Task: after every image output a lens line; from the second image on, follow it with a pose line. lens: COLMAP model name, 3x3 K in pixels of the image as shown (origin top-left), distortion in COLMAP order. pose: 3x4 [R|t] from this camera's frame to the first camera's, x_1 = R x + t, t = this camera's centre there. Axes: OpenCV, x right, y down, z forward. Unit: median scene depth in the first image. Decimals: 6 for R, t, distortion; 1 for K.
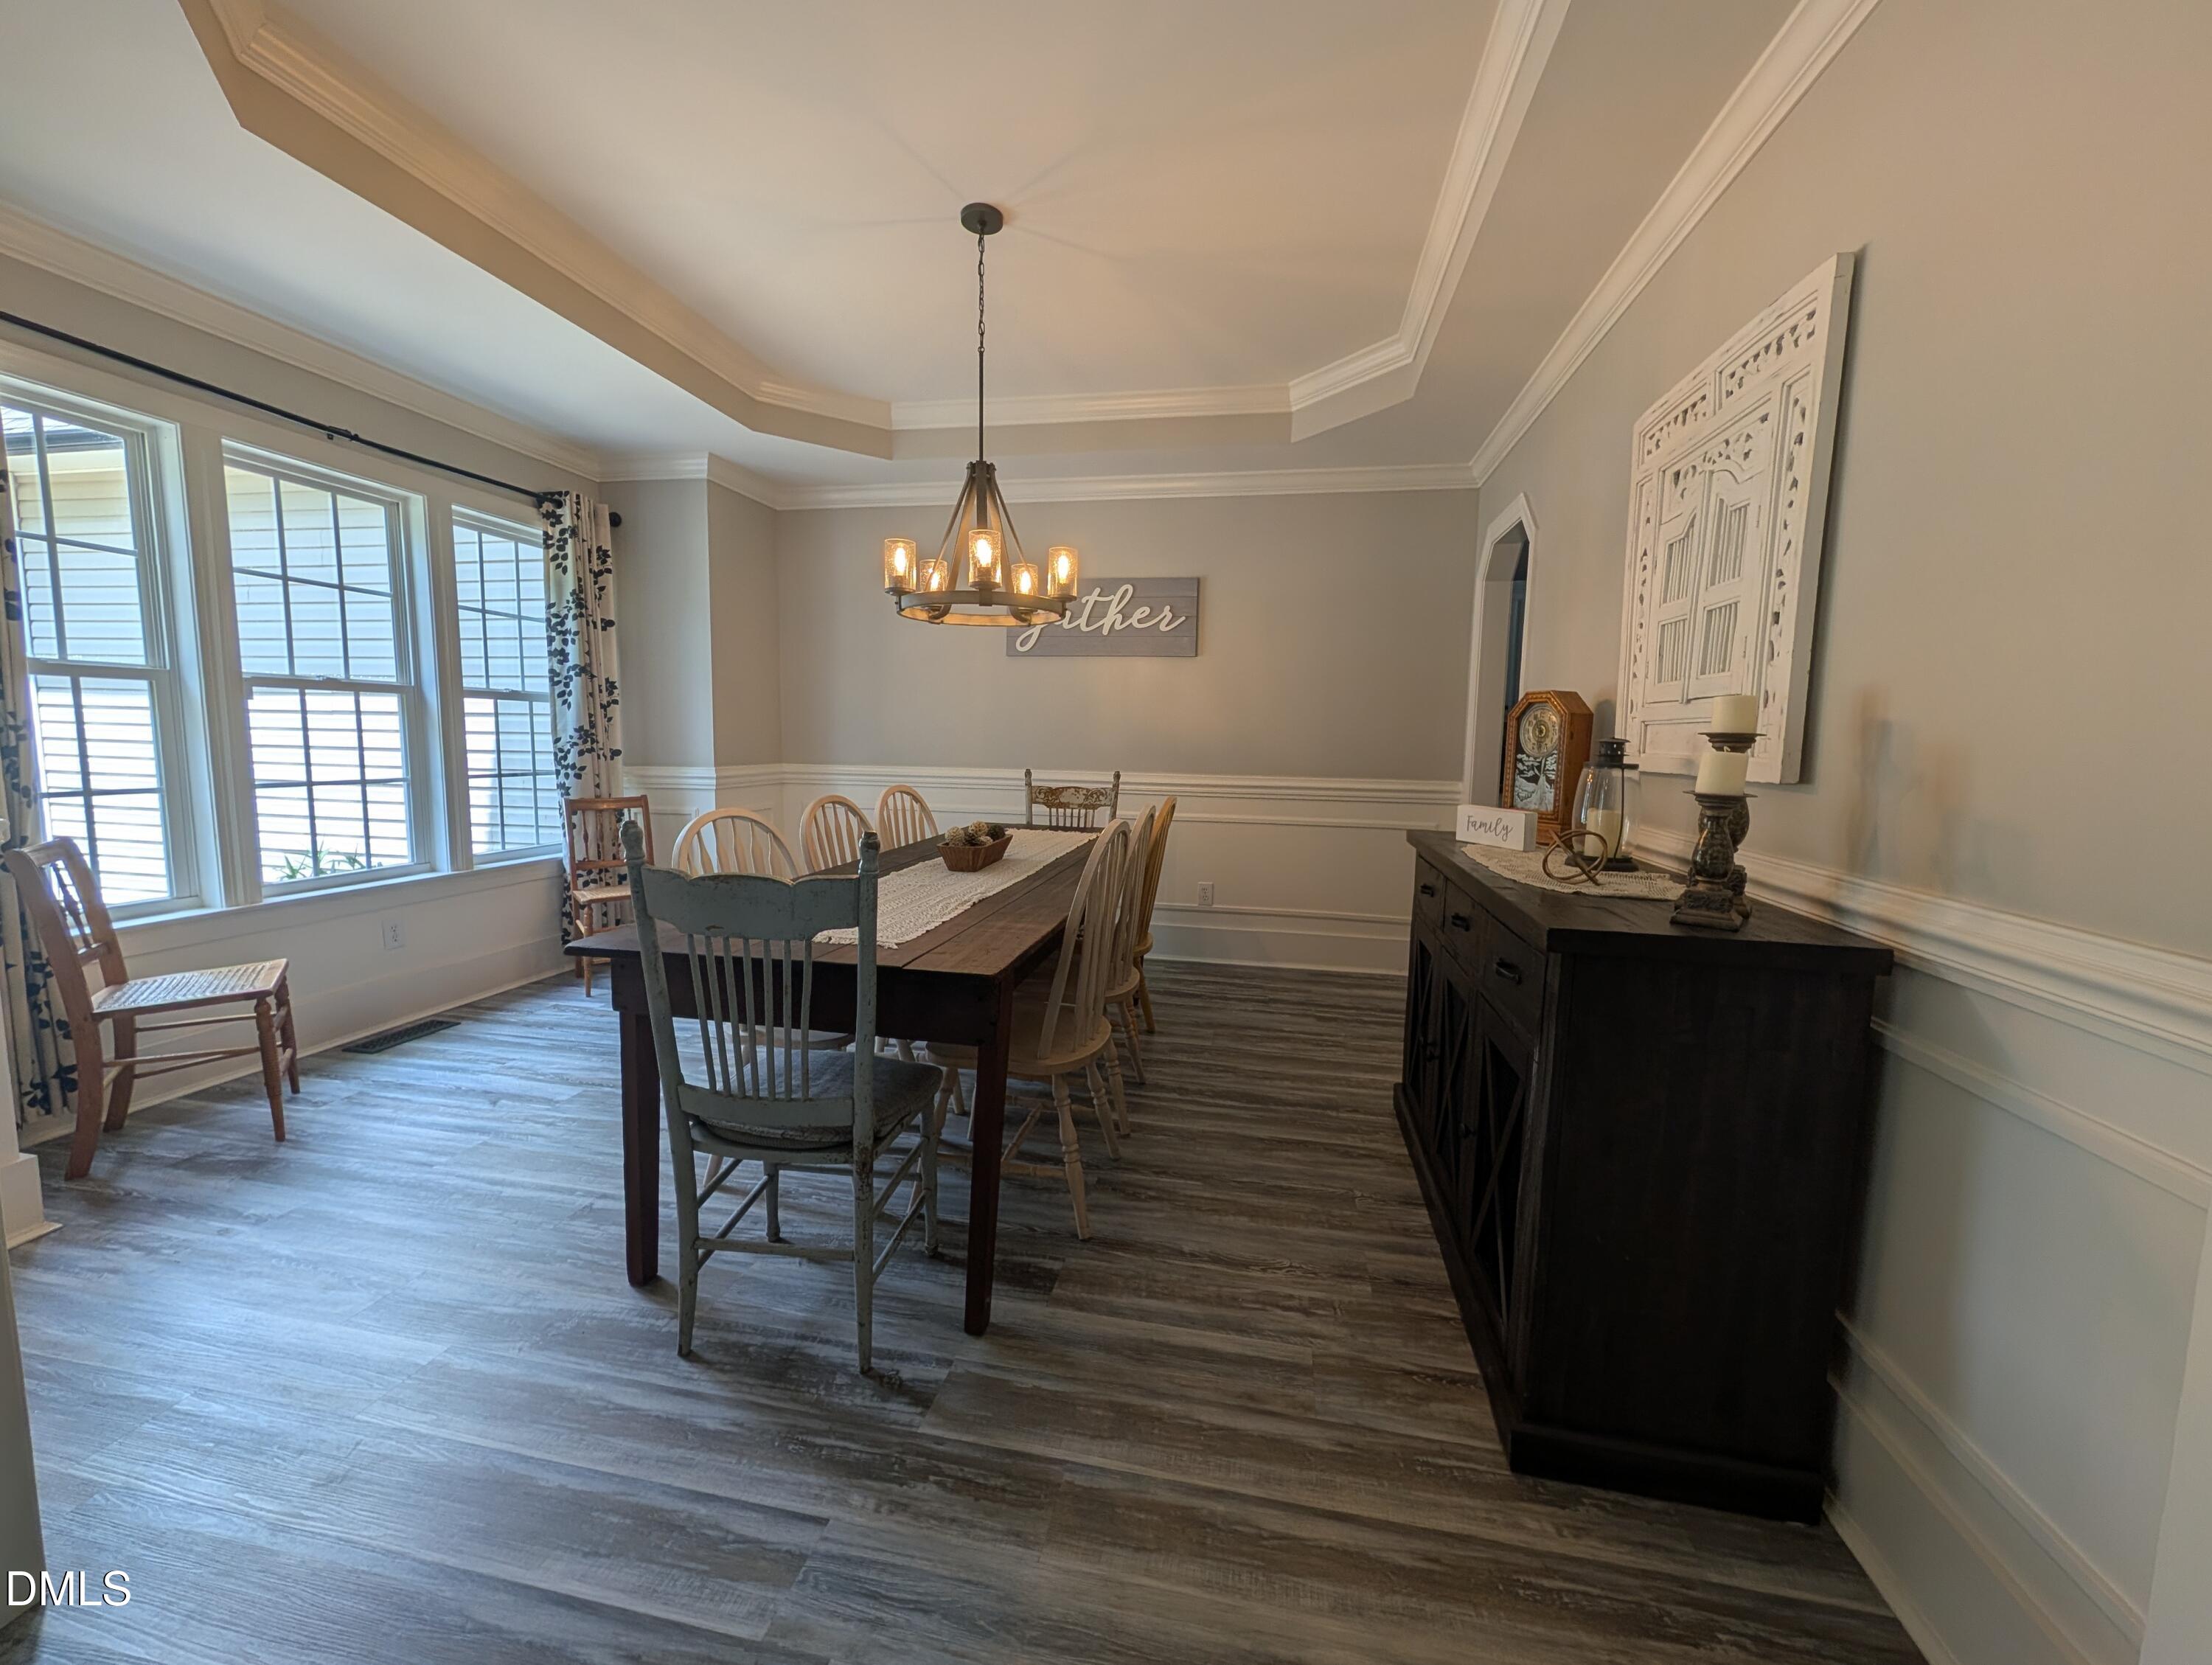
lens RADIAL K [[850.8, 0, 1108.7], [0, 850.8, 827.3], [0, 0, 1]] dist [0.004904, -0.000372]
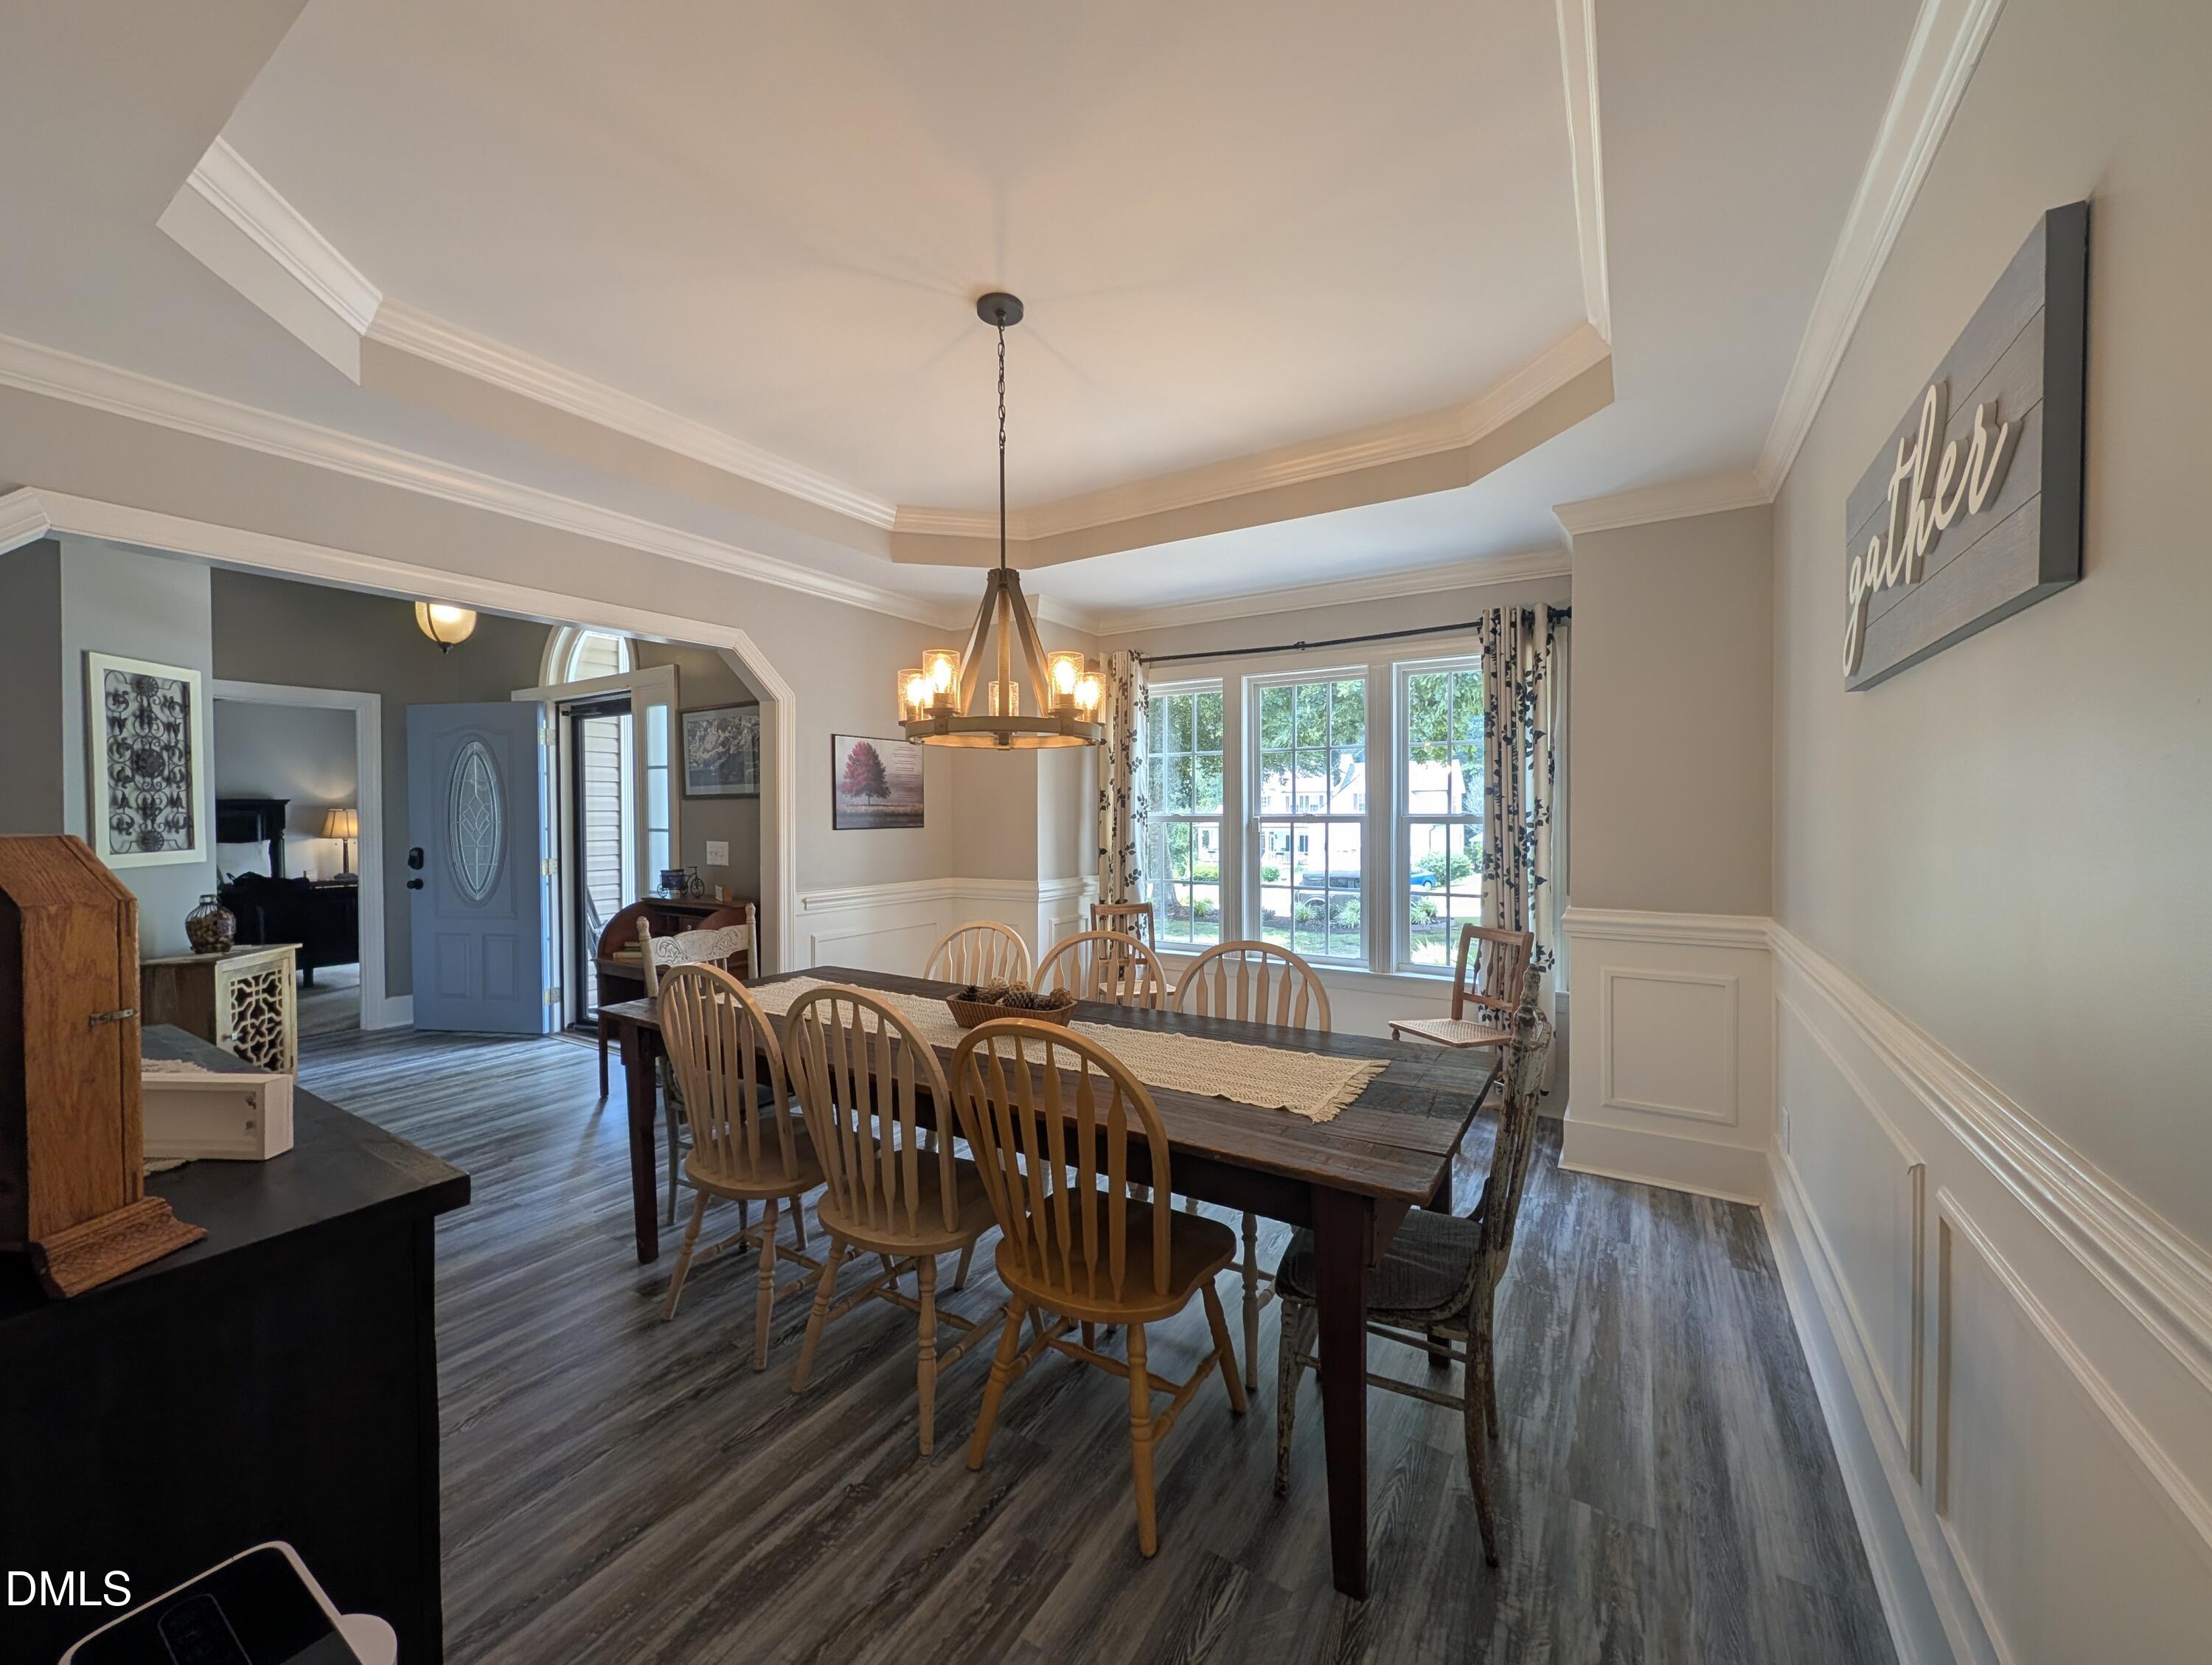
lens RADIAL K [[850.8, 0, 1108.7], [0, 850.8, 827.3], [0, 0, 1]] dist [0.004904, -0.000372]
pose [[-0.365954, -0.014417, -0.930521, 0.480469], [-0.103312, 0.994329, 0.025225, -0.145364], [0.924881, 0.105365, -0.365368, 1.109342]]
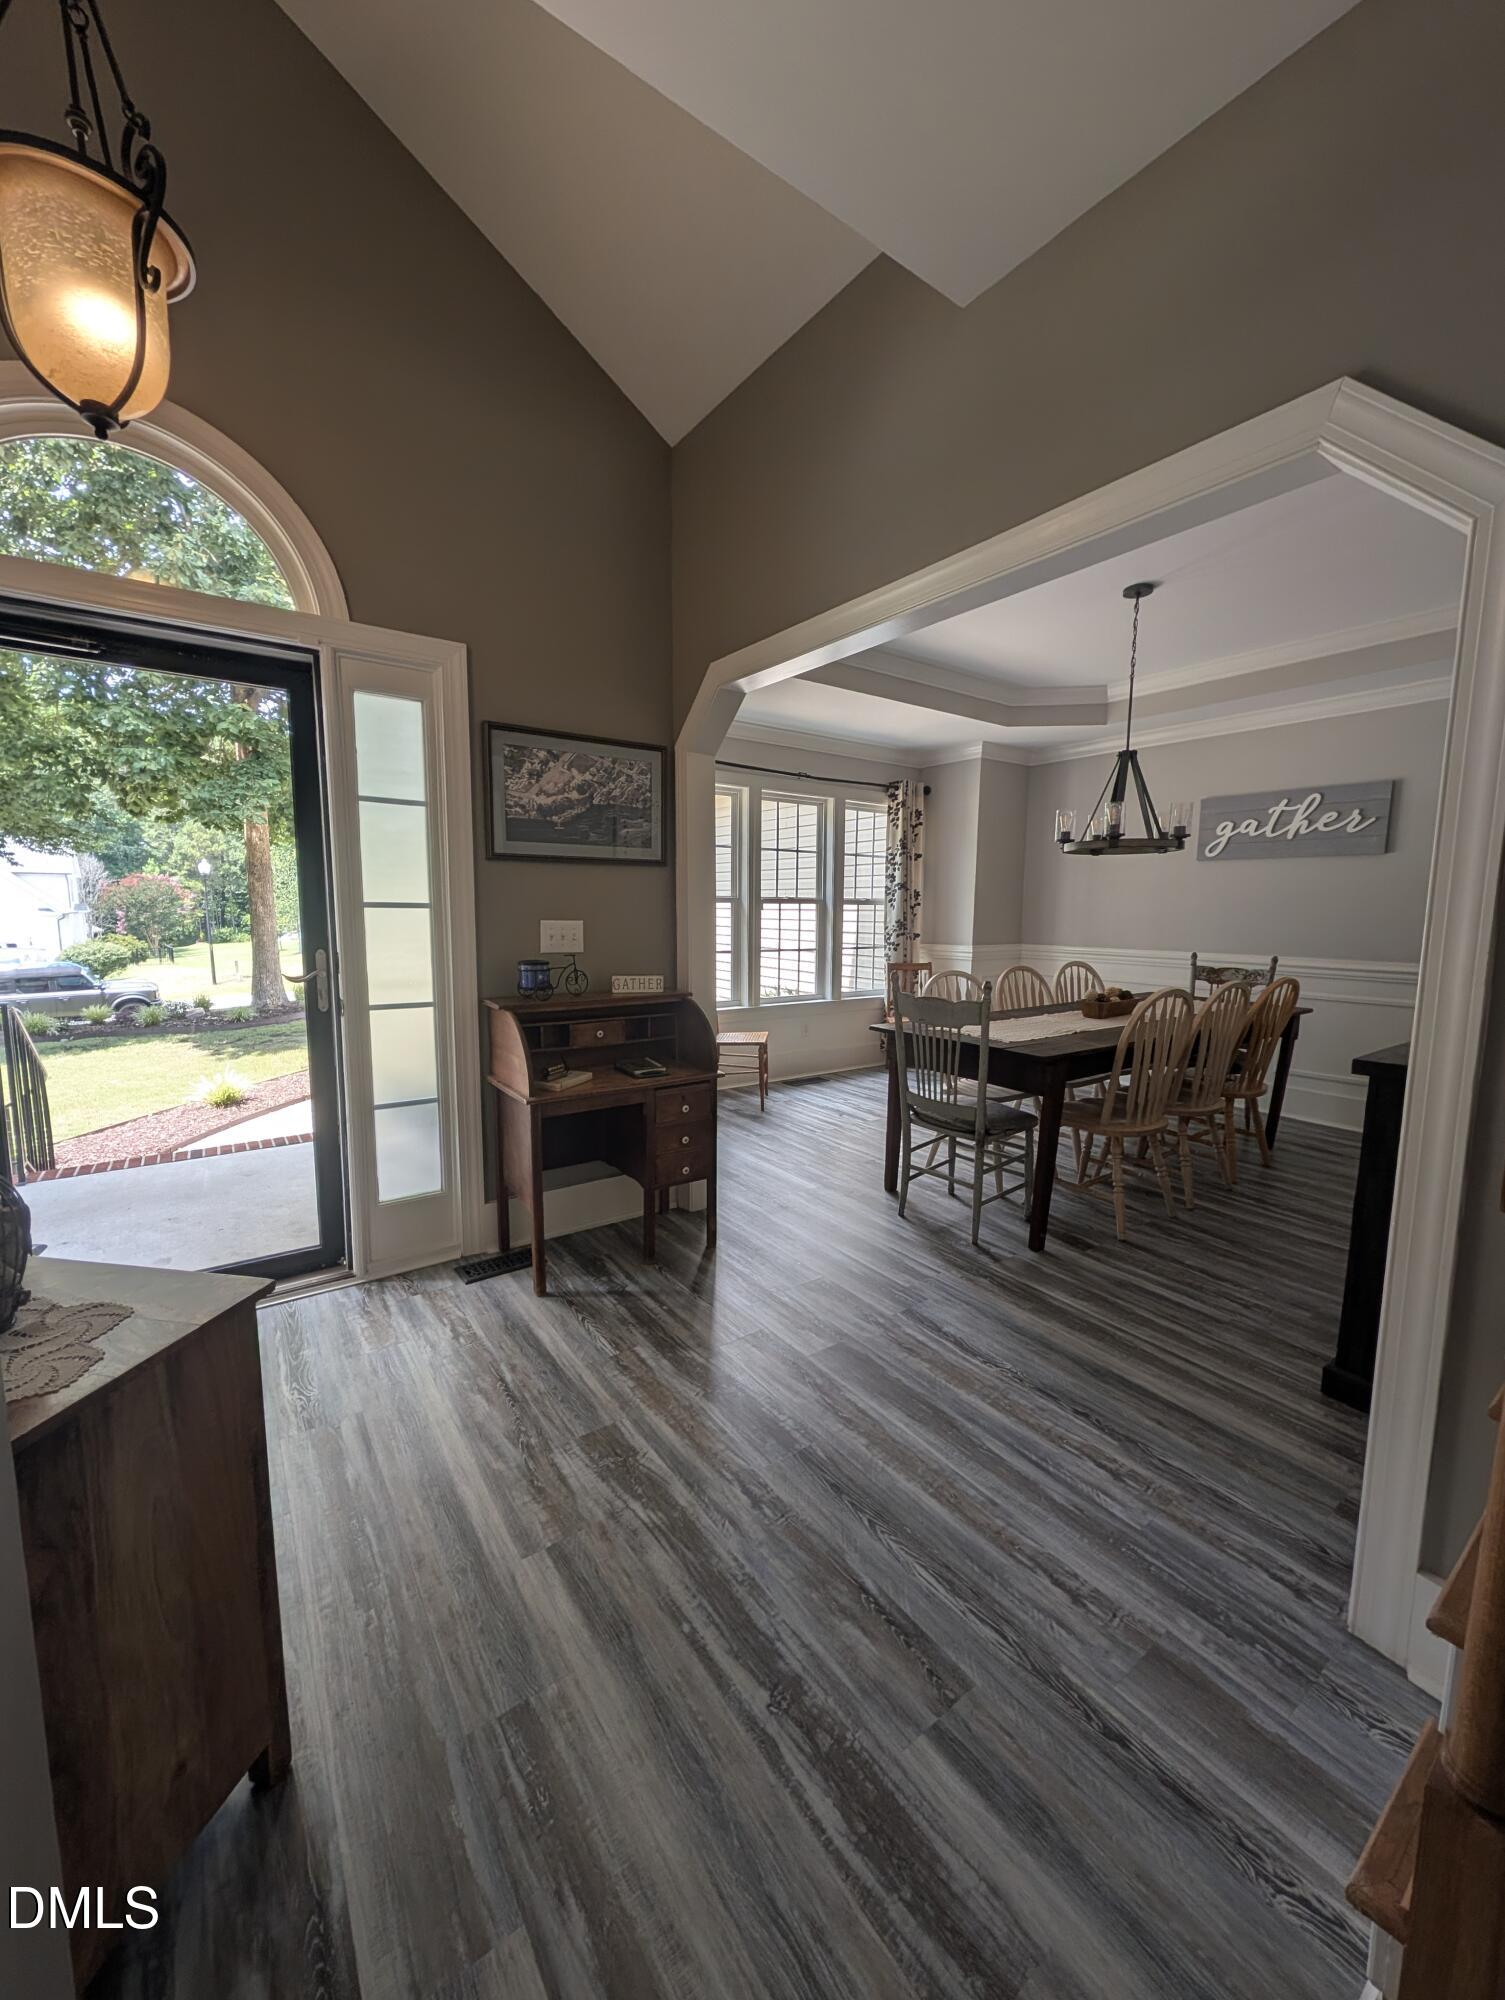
lens RADIAL K [[769.3, 0, 759.2], [0, 769.3, 999.1], [0, 0, 1]] dist [0.004904, -0.000372]
pose [[0.728686, 0.068880, -0.681375, 0.263469], [-0.066536, 0.997343, 0.029665, 0.012497], [0.681608, 0.023720, 0.731333, -0.341904]]
